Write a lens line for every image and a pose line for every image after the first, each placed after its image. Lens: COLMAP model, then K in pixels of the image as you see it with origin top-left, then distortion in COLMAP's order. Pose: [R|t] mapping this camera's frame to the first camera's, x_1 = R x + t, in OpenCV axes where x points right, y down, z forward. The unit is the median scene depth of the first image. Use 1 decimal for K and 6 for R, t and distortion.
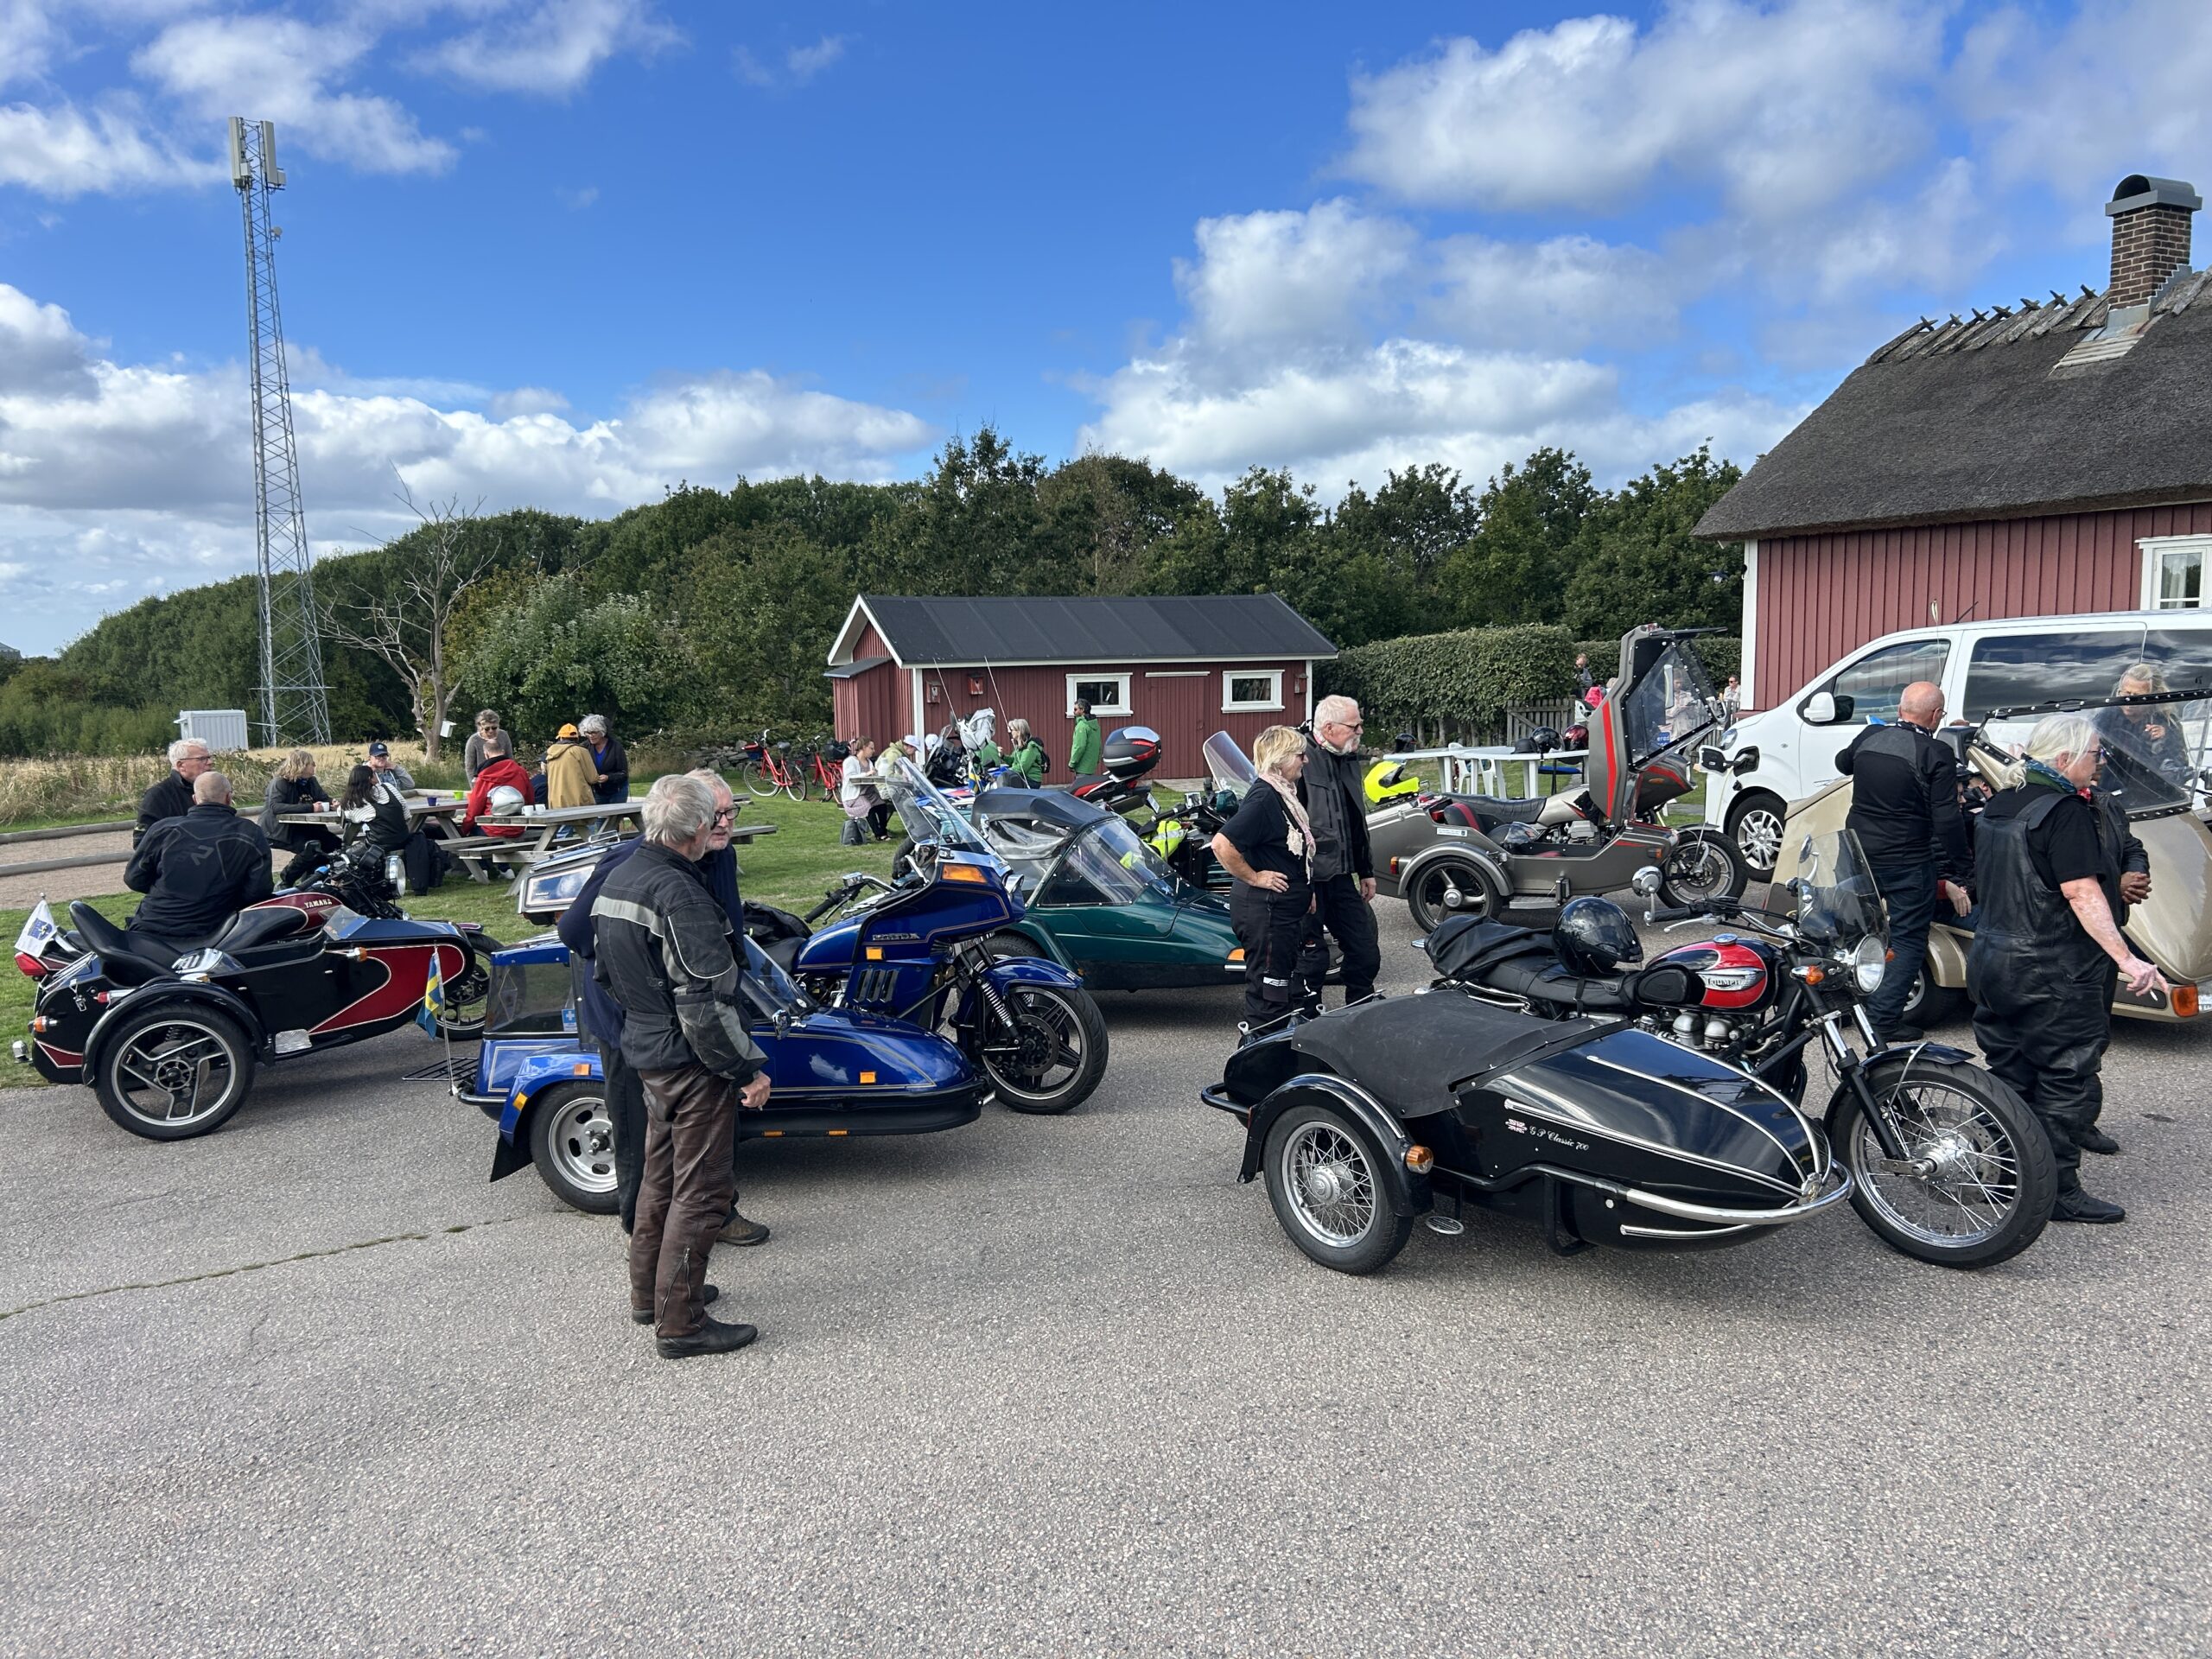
lens RADIAL K [[1668.1, 0, 1060.4], [0, 1668.1, 830.2], [0, 0, 1]] dist [0.067098, -0.080407]
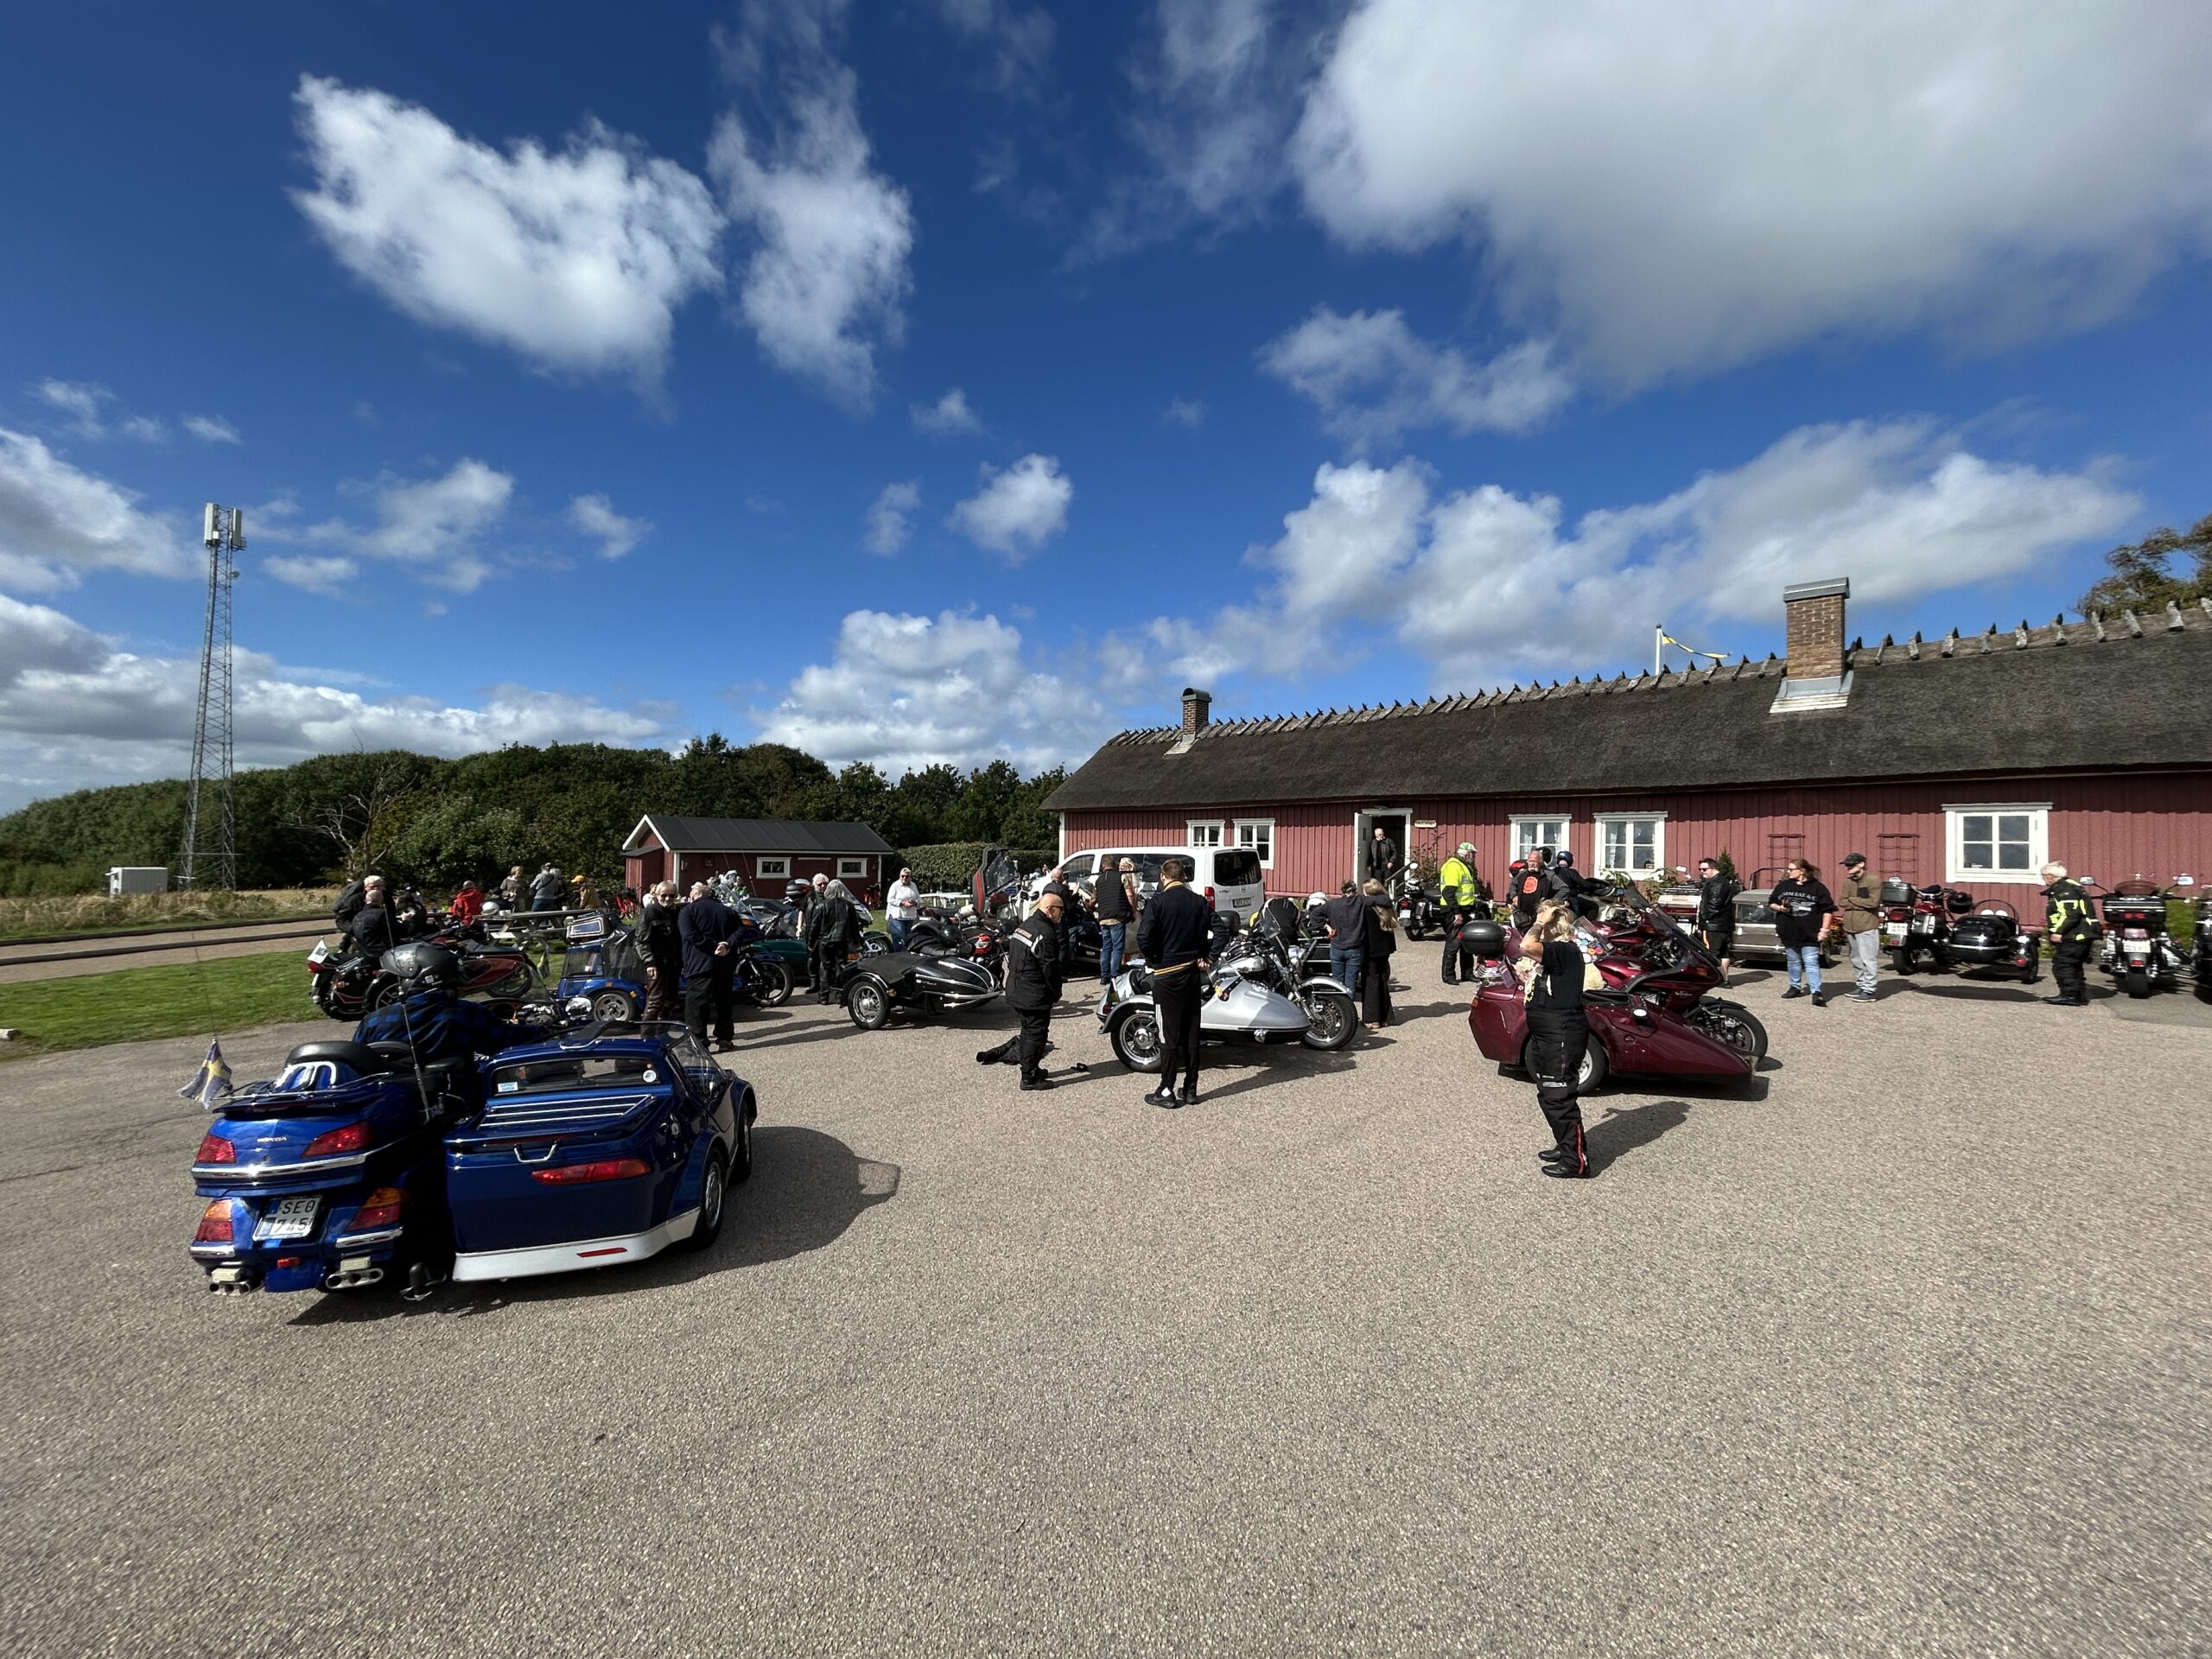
lens RADIAL K [[890.9, 0, 1106.0], [0, 890.9, 829.5], [0, 0, 1]] dist [0.000626, 0.000033]
pose [[0.924498, 0.040892, 0.378988, -0.014431], [0.009336, 0.991502, -0.129756, 0.014440], [-0.381073, 0.123497, 0.916260, -0.136999]]
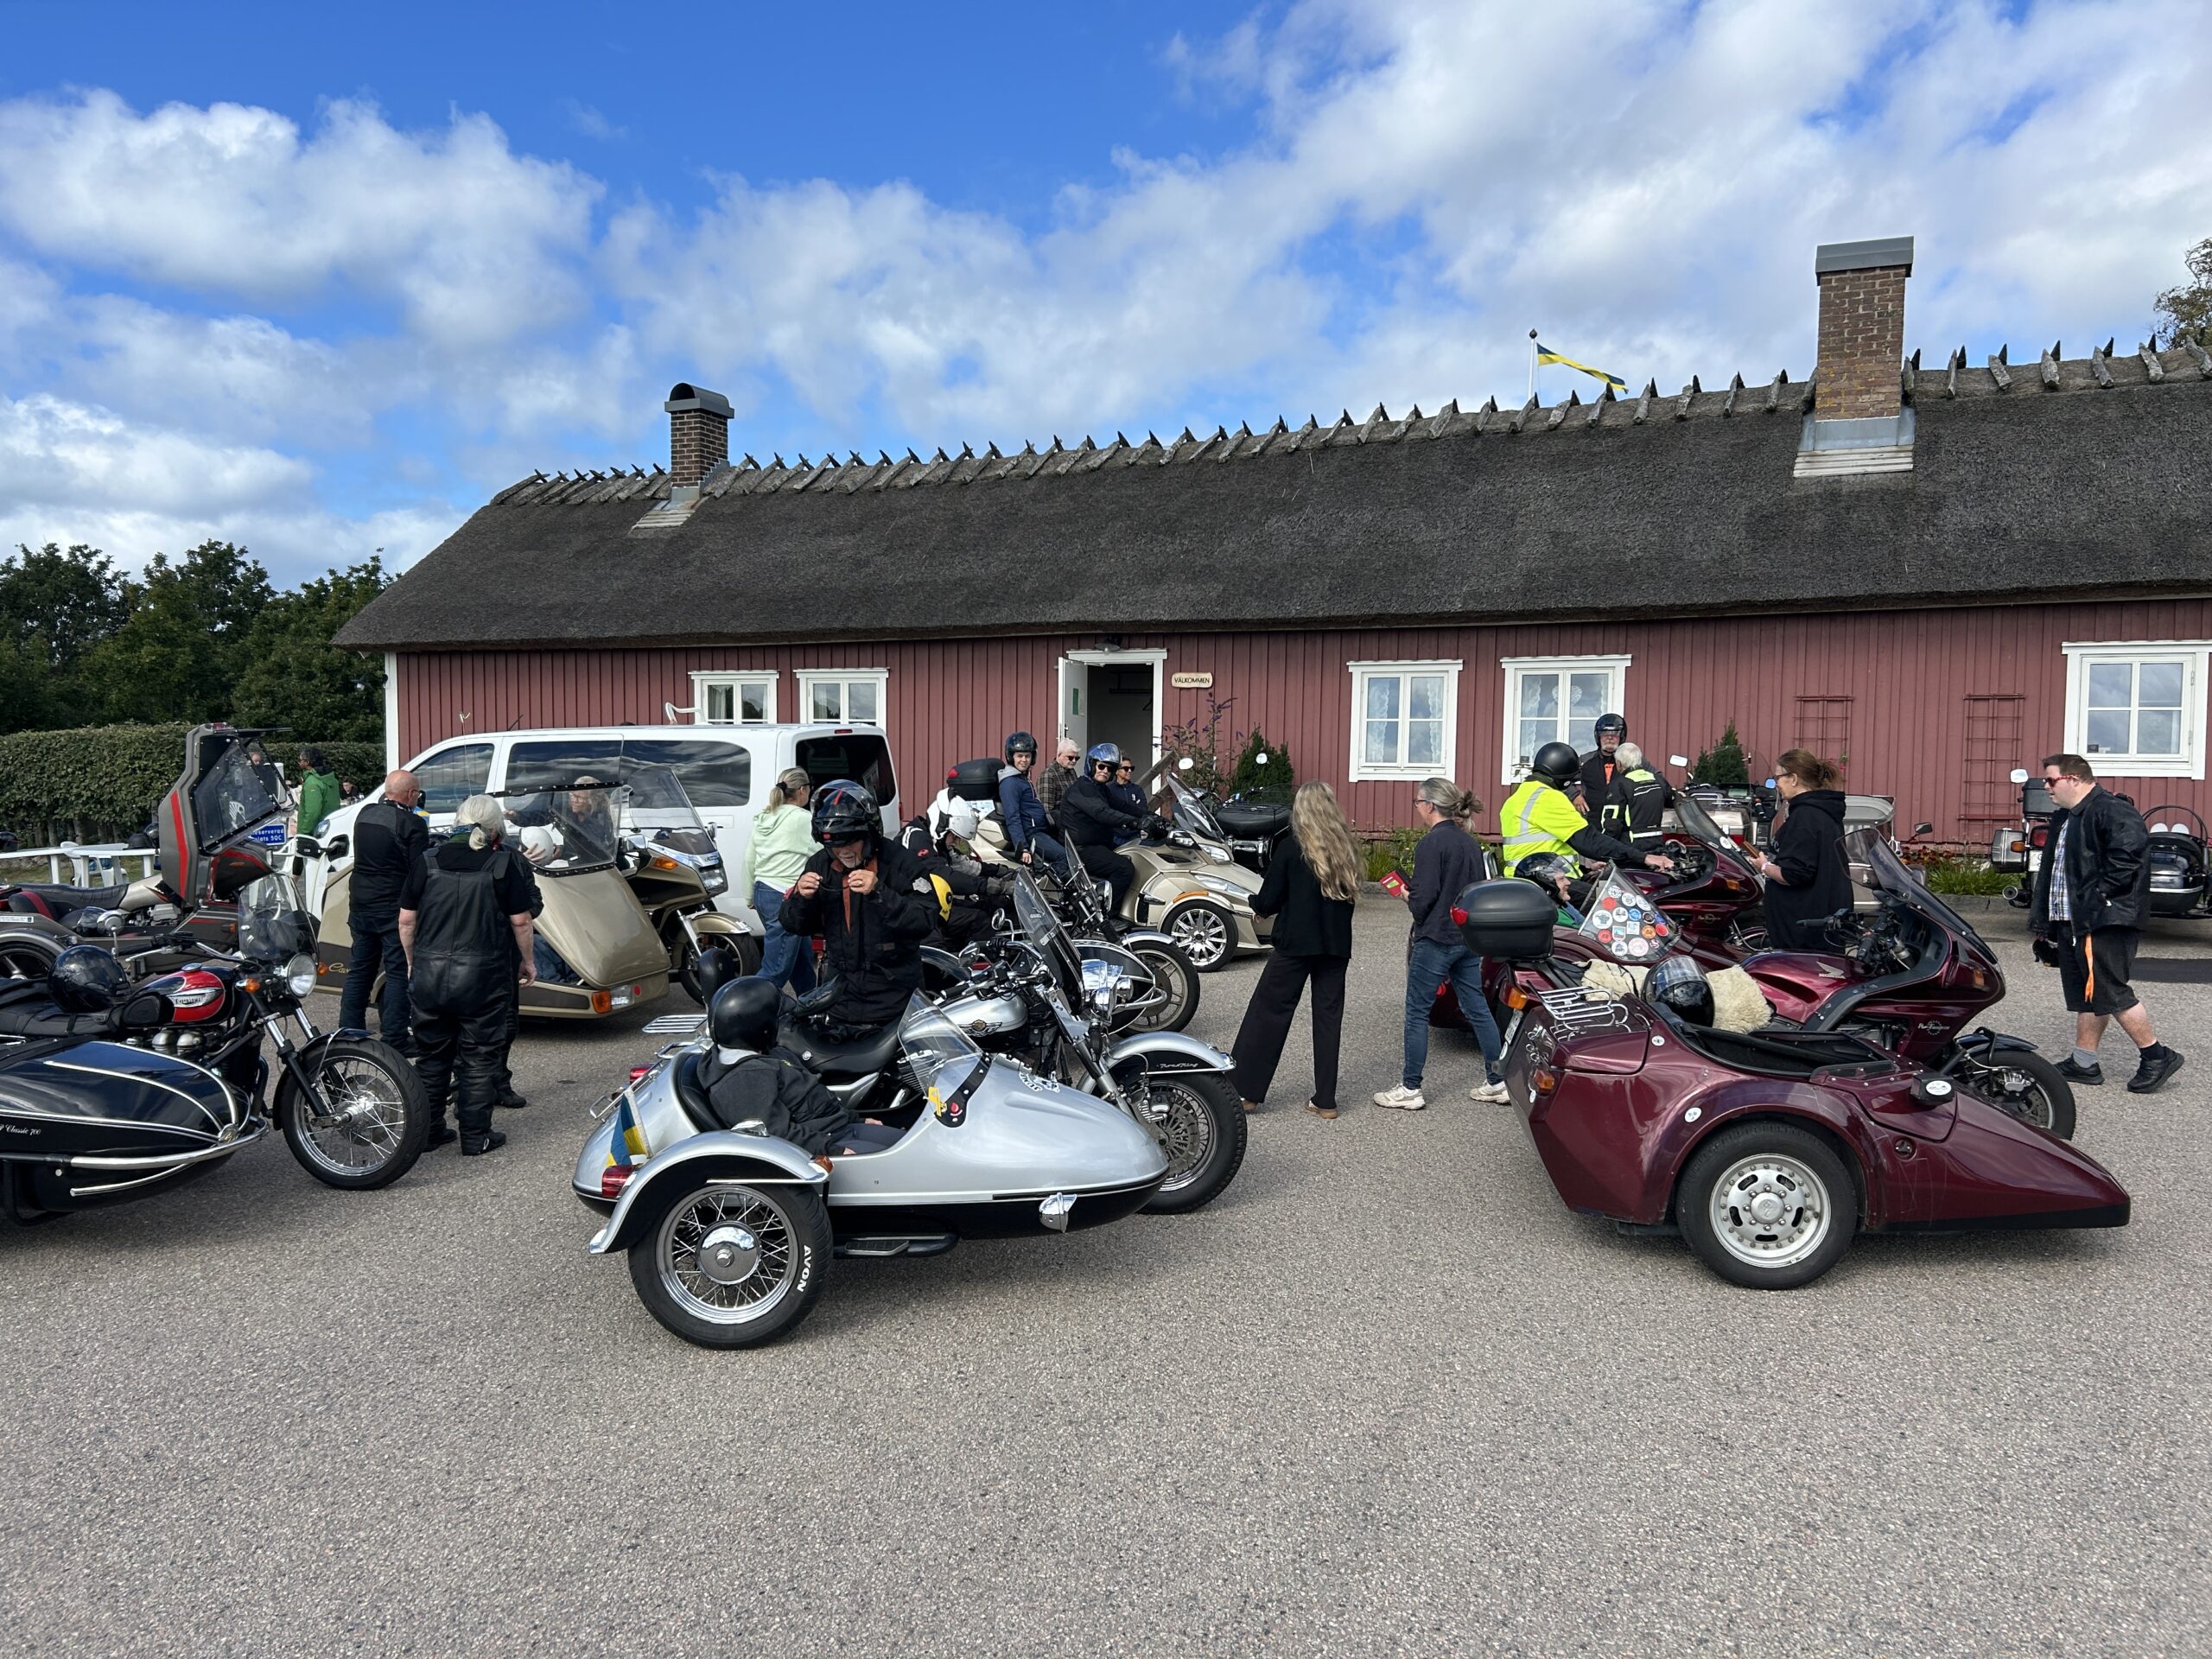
lens RADIAL K [[1668.3, 0, 1134.3], [0, 1668.3, 845.4], [0, 0, 1]] dist [0.058892, -0.073219]
pose [[0.722780, -0.017349, 0.690861, 0.005374], [0.055443, 0.997918, -0.032944, 0.008469], [-0.688851, 0.062115, 0.722237, -0.062764]]
